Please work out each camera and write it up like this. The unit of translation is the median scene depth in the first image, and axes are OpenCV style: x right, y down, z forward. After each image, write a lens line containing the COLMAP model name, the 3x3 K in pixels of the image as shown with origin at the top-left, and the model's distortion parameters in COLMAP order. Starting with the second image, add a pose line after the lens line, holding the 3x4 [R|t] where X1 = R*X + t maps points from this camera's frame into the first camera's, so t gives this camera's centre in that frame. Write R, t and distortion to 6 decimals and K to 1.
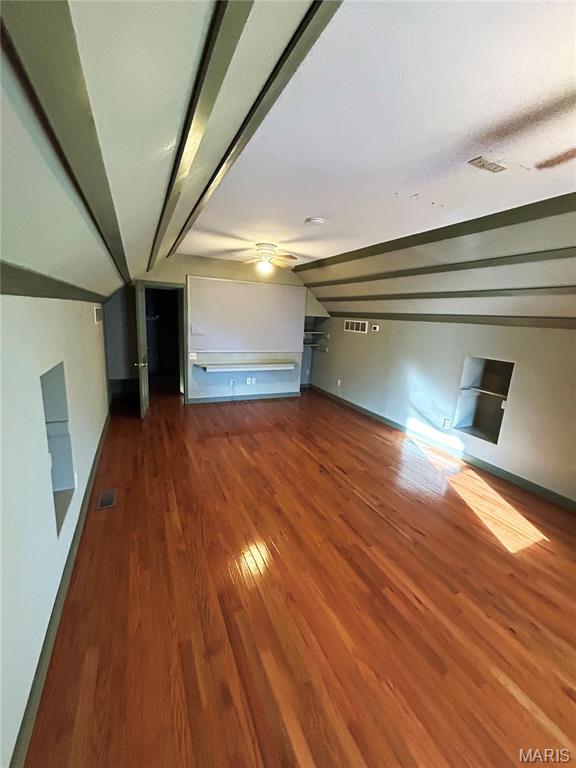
lens RADIAL K [[310.4, 0, 288.6], [0, 310.4, 381.4], [0, 0, 1]] dist [-0.002851, 0.000857]
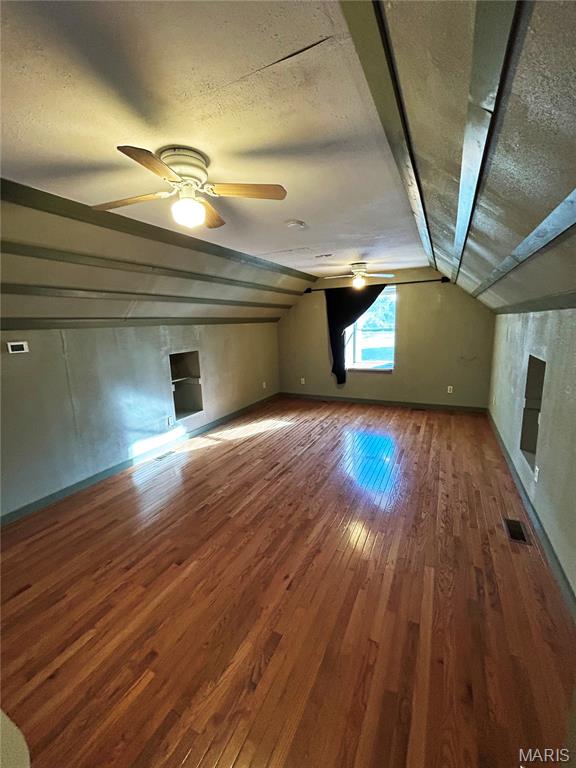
lens RADIAL K [[310.4, 0, 288.6], [0, 310.4, 381.4], [0, 0, 1]] dist [-0.002851, 0.000857]
pose [[-0.614460, -0.181453, 0.767798, -0.584493], [0.160838, 0.923944, 0.347072, -0.322295], [-0.772380, 0.336753, -0.538542, 1.354577]]
